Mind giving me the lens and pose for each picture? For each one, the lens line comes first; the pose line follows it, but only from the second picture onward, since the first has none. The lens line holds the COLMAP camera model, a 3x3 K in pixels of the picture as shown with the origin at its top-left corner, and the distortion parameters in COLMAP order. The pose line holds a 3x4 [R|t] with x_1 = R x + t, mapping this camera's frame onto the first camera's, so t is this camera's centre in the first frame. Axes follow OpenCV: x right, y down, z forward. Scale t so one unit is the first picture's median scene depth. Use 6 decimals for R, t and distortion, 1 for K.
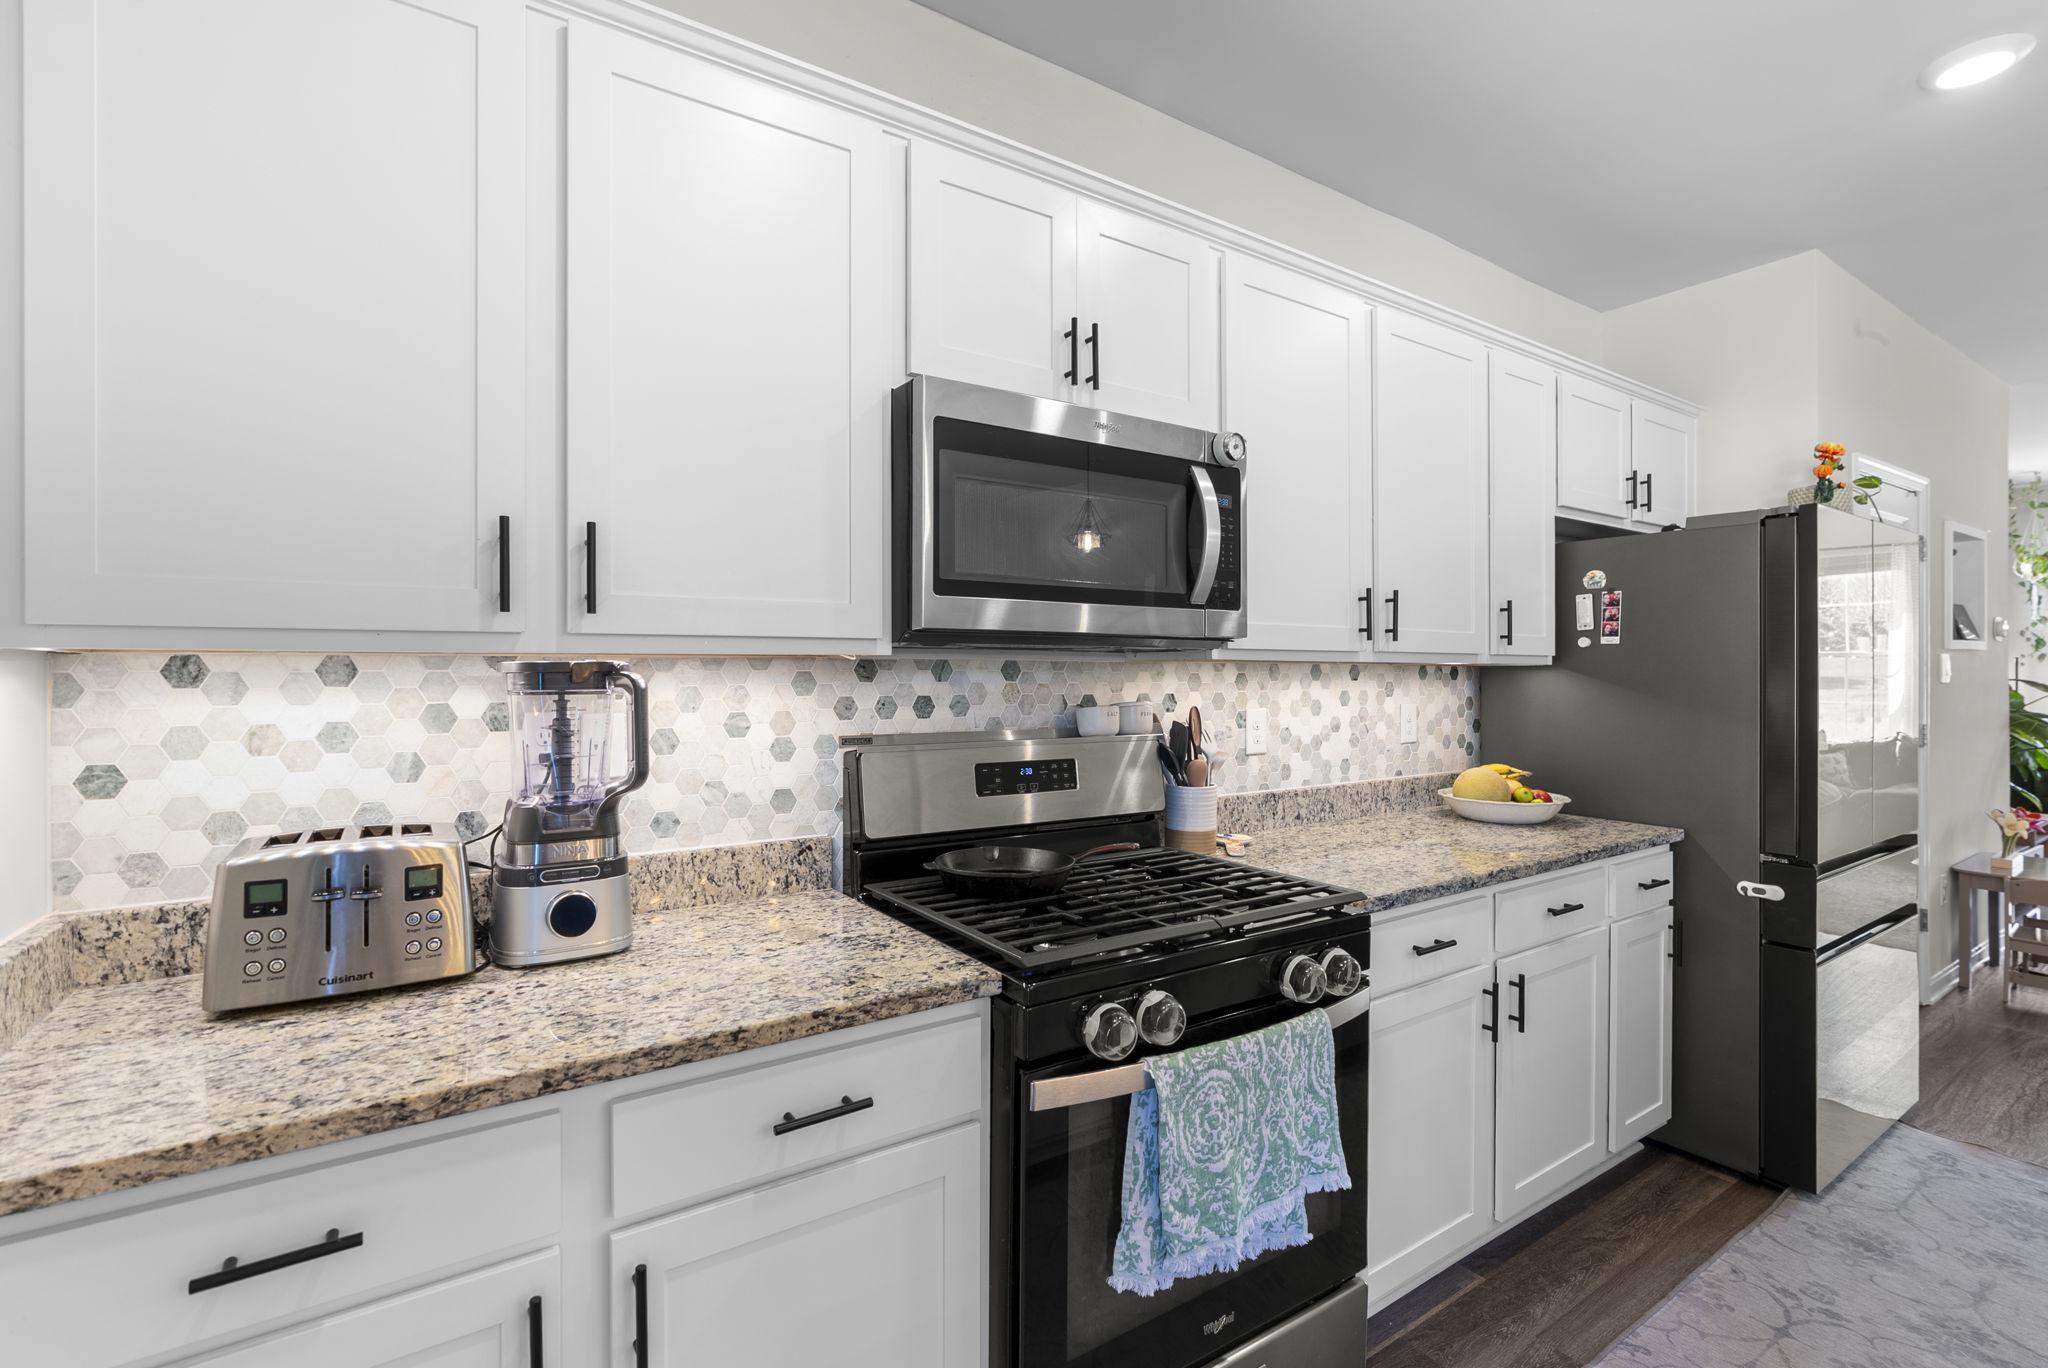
lens RADIAL K [[918.8, 0, 1018.7], [0, 918.8, 677.2], [0, 0, 1]] dist [-0.013327, 0.002334]
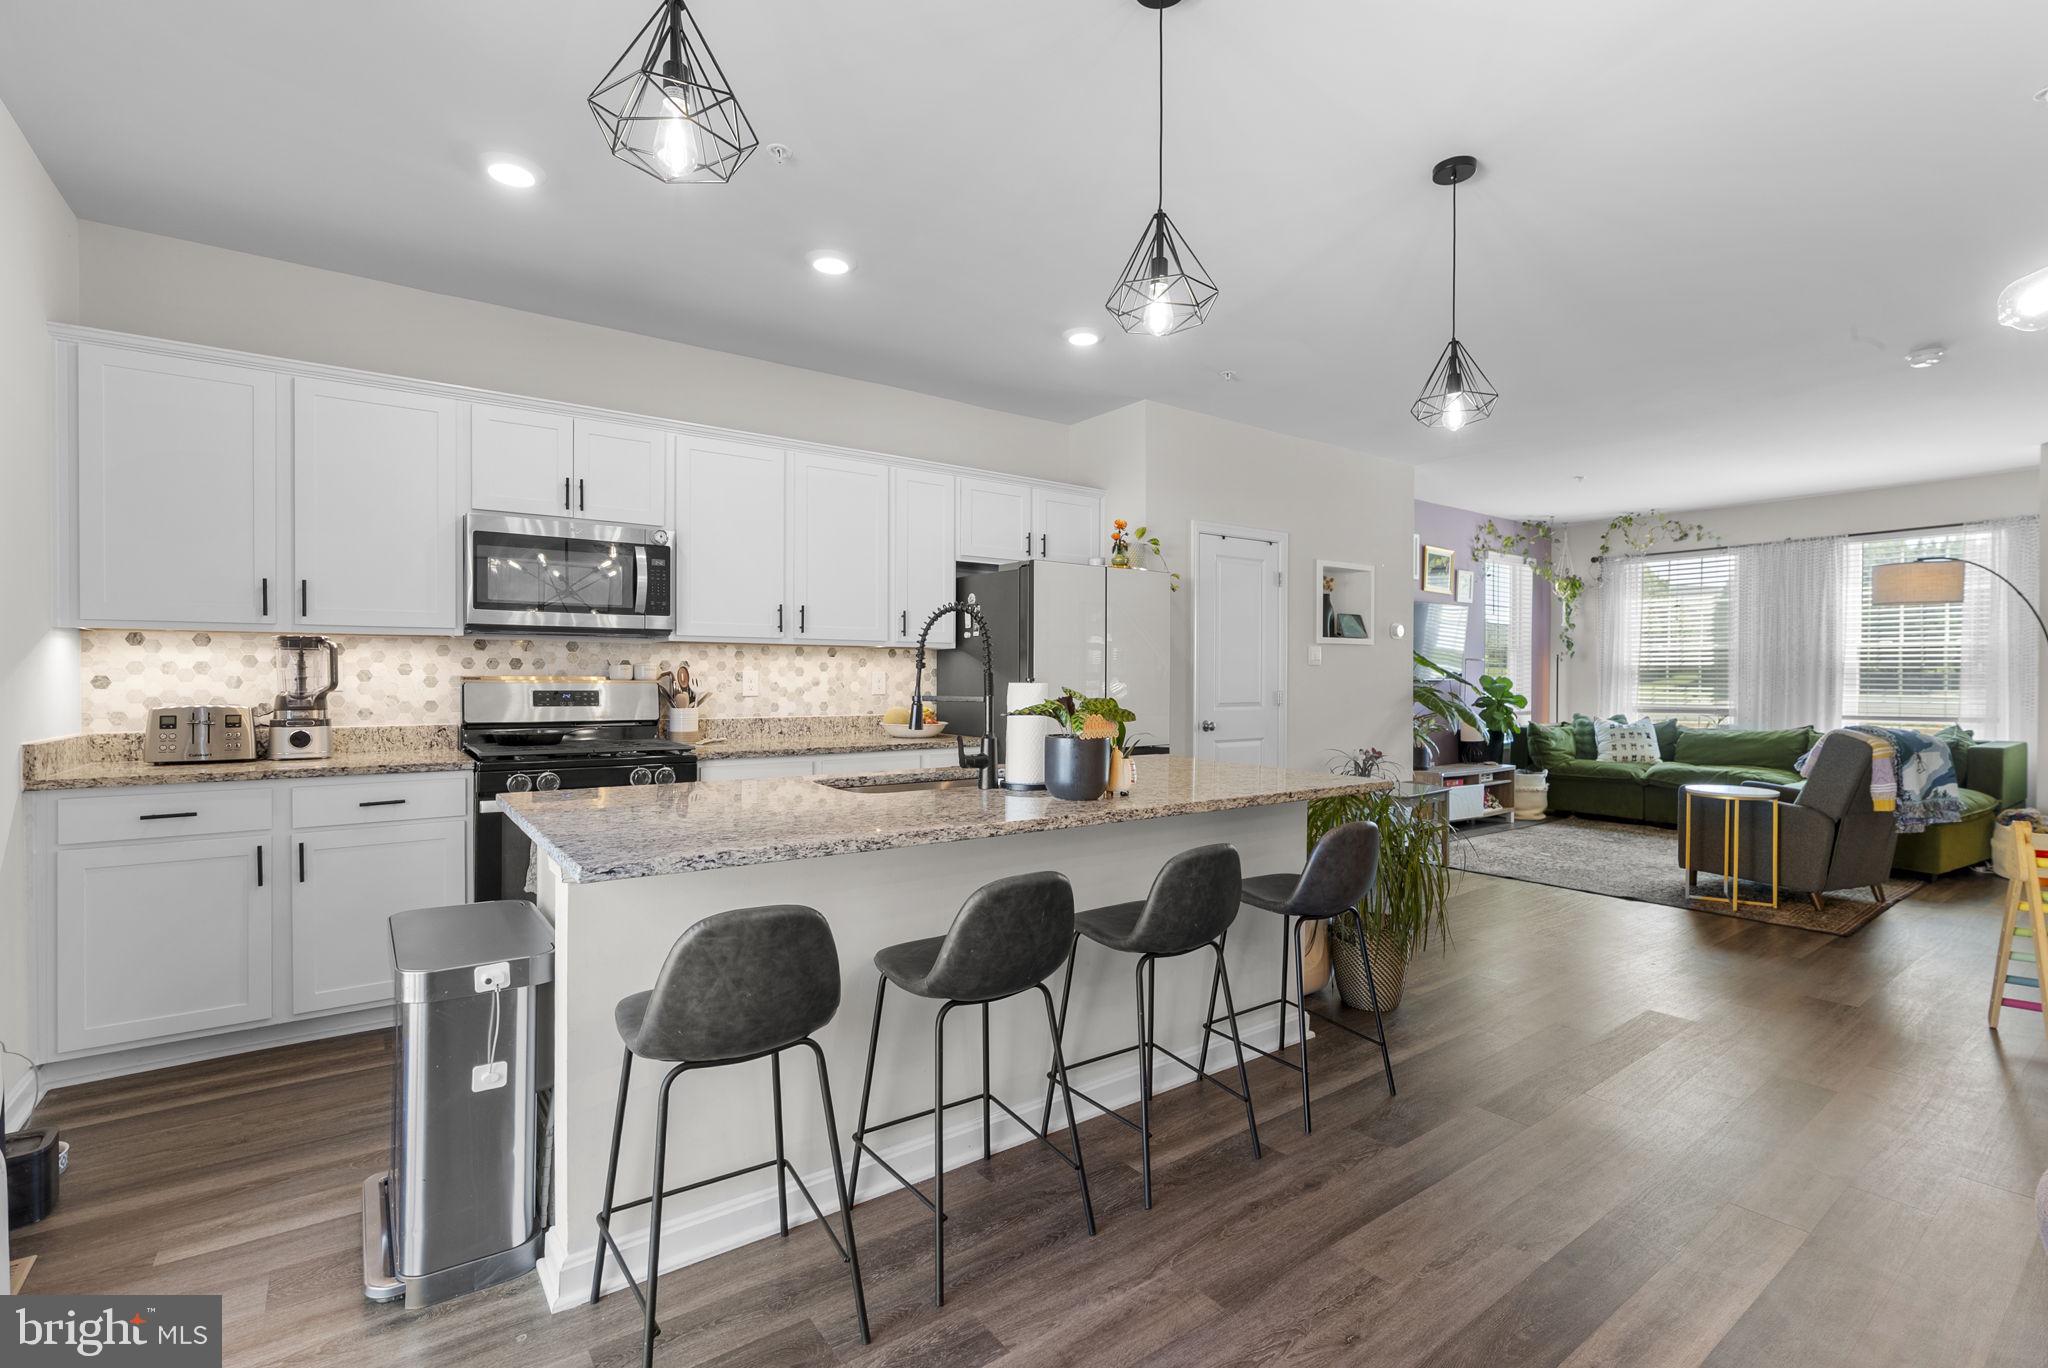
lens RADIAL K [[918.8, 0, 1031.0], [0, 918.8, 689.5], [0, 0, 1]] dist [-0.013327, 0.002334]
pose [[0.998932, 0.001426, 0.046173, 1.197399], [-0.001784, 0.999969, 0.007718, 0.092383], [-0.046161, -0.007792, 0.998904, -1.350998]]
